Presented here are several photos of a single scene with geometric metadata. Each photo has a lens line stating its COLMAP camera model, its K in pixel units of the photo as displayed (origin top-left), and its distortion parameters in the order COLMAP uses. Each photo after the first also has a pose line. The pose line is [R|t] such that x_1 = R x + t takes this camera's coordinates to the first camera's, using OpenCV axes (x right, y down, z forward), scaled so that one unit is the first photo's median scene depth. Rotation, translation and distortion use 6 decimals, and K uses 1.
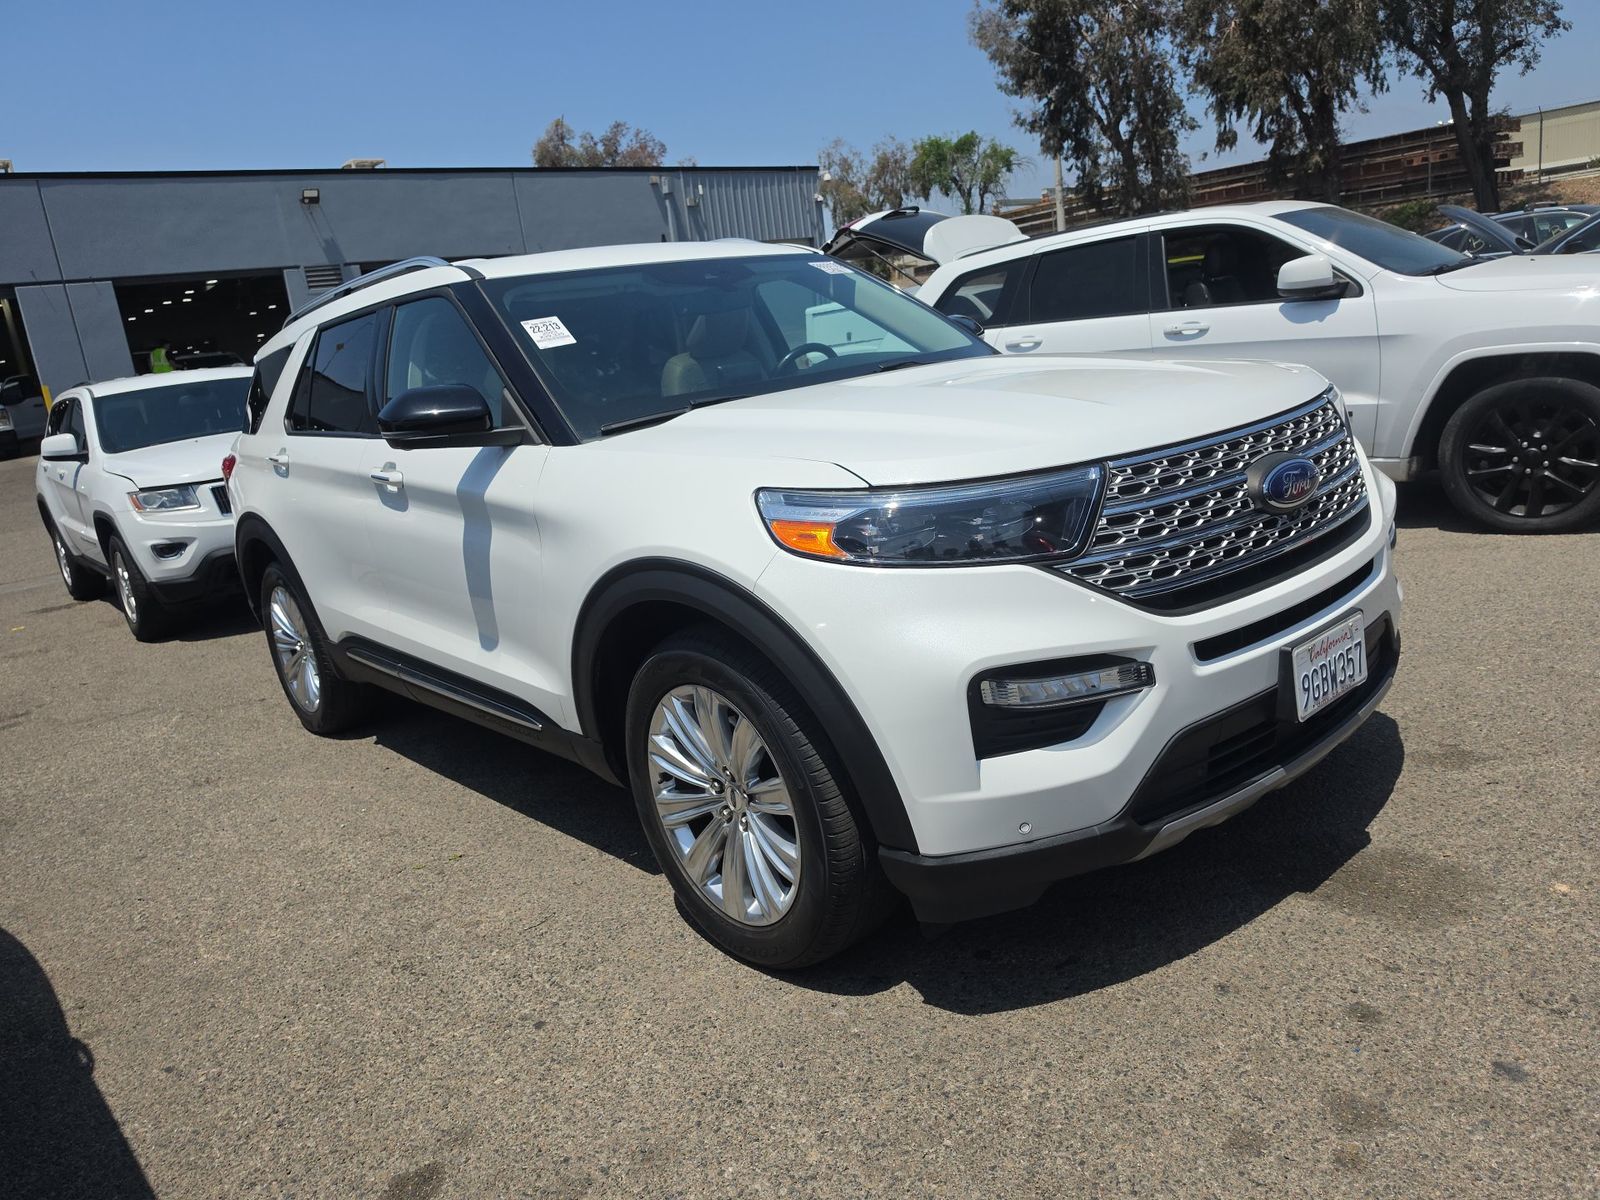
lens RADIAL K [[1087.7, 0, 804.8], [0, 1087.7, 597.3], [0, 0, 1]] dist [0.008356, 0.005218]
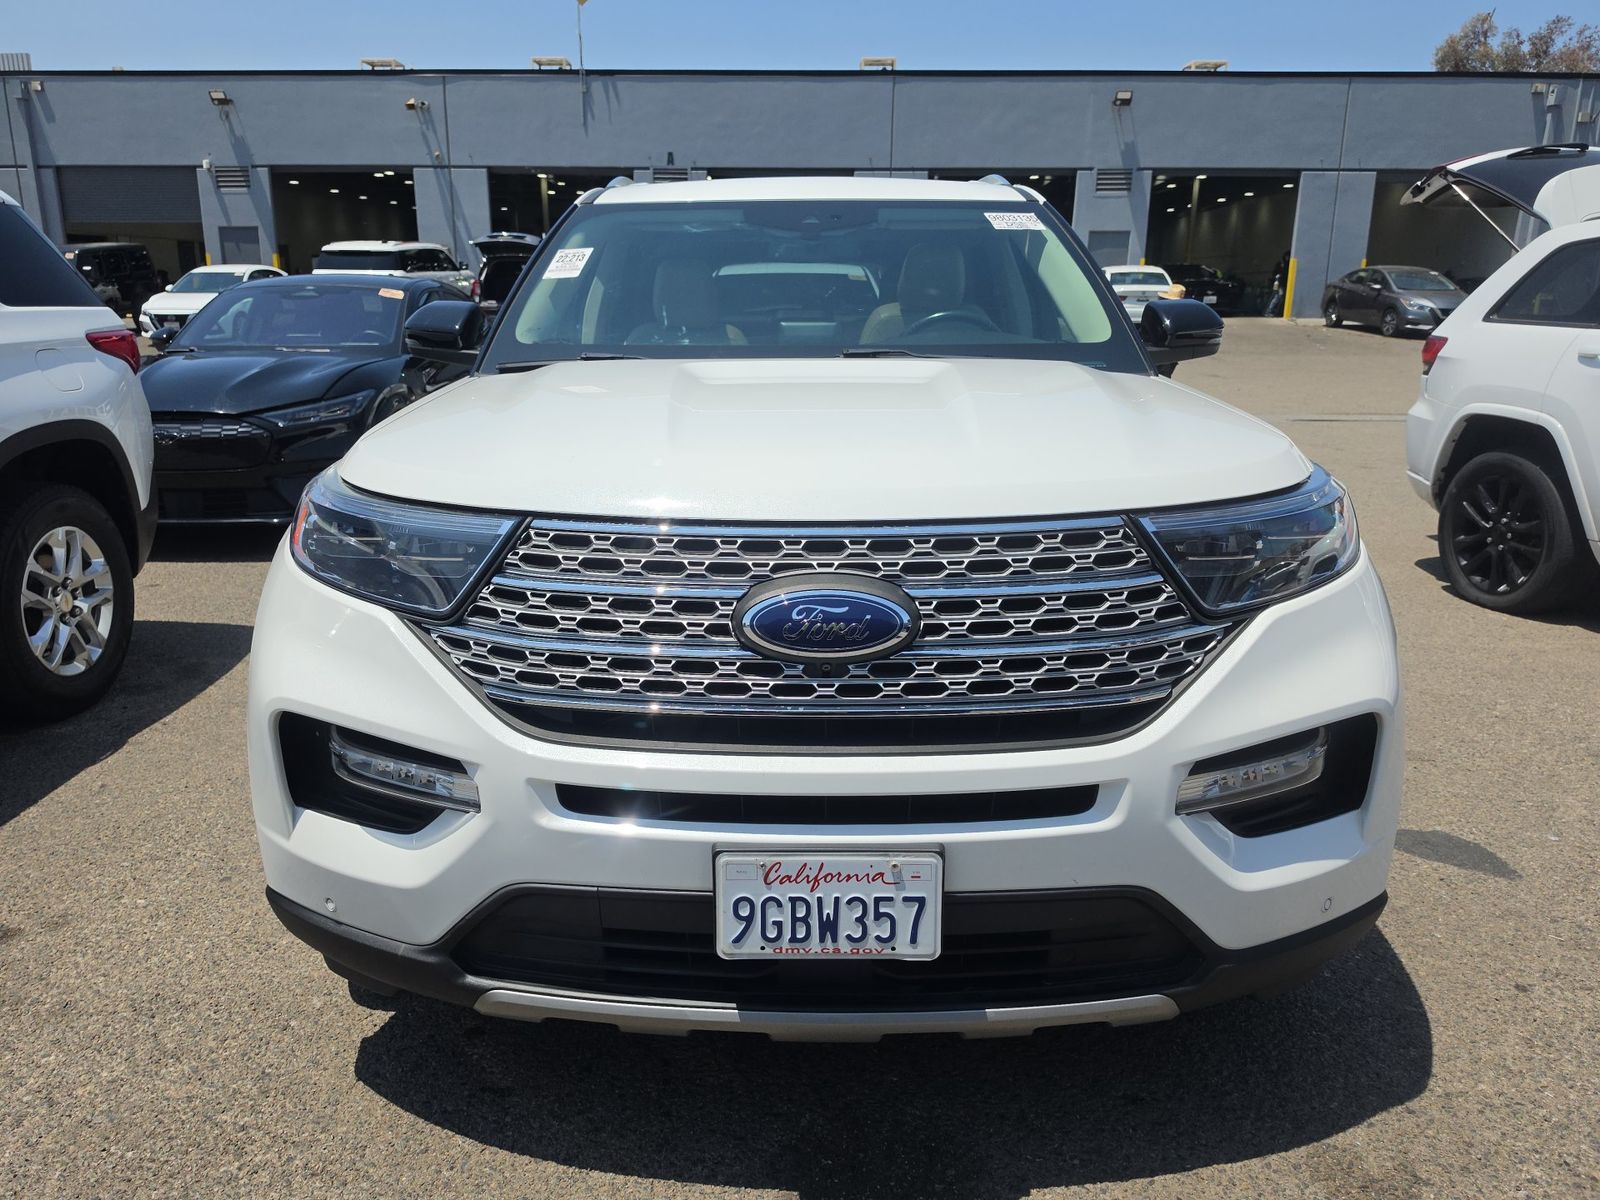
lens RADIAL K [[1087.7, 0, 800.7], [0, 1087.7, 599.8], [0, 0, 1]] dist [0.008356, 0.005218]
pose [[0.774156, 0.292329, -0.561450, 0.584462], [-0.248292, 0.956128, 0.155468, -0.157411], [0.582266, 0.019047, 0.812775, 0.333464]]
